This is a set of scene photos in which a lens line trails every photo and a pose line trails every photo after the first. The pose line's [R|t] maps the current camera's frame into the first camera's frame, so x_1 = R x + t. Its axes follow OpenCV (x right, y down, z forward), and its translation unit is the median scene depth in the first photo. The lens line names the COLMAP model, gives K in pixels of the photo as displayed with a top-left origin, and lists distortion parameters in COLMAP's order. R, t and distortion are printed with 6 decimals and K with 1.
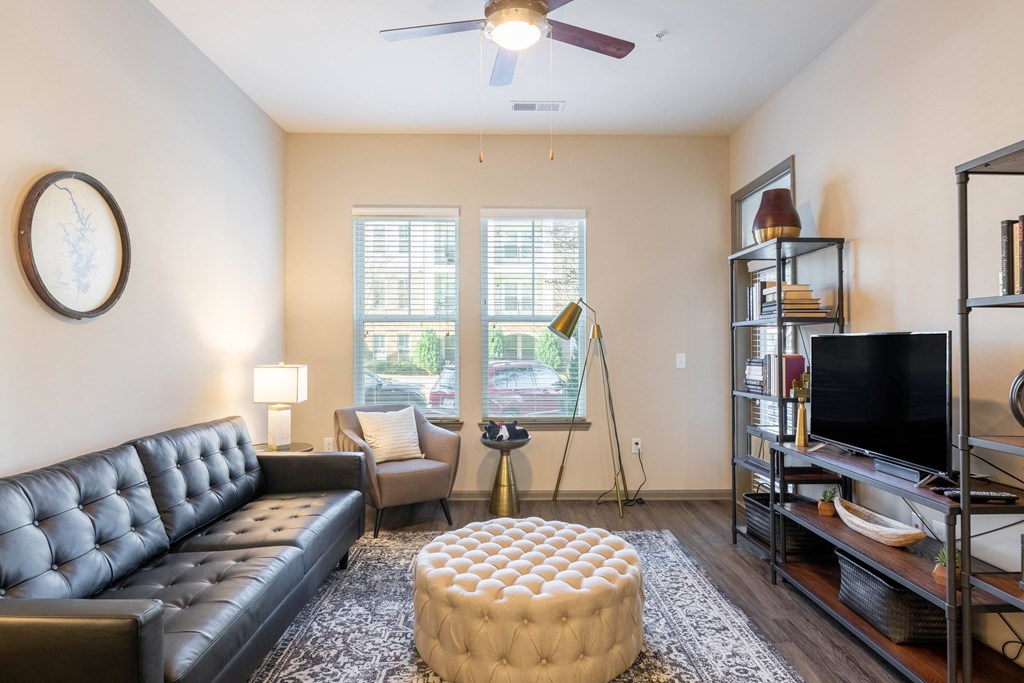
lens RADIAL K [[536.8, 0, 510.3], [0, 536.8, 340.1], [0, 0, 1]] dist [0.002432, 0.000123]
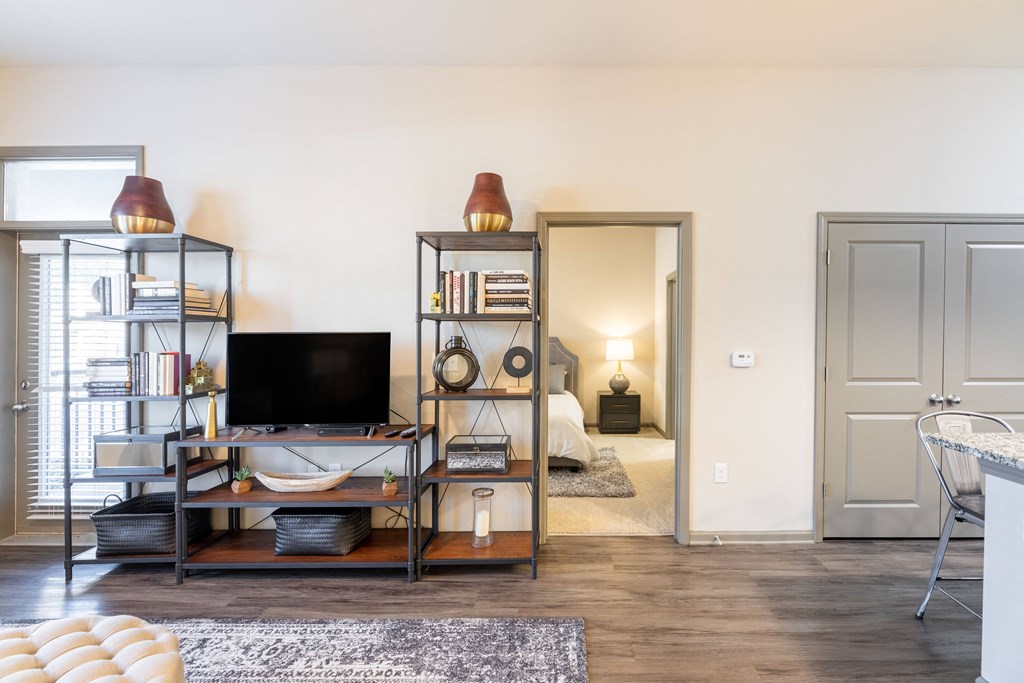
lens RADIAL K [[460.0, 0, 519.0], [0, 460.0, 341.4], [0, 0, 1]] dist [-0.001579, -0.000464]
pose [[0.090341, -0.007796, 0.995880, -0.293756], [-0.002871, 0.999963, 0.008088, -0.000684], [-0.995907, -0.003590, 0.090315, 0.308161]]
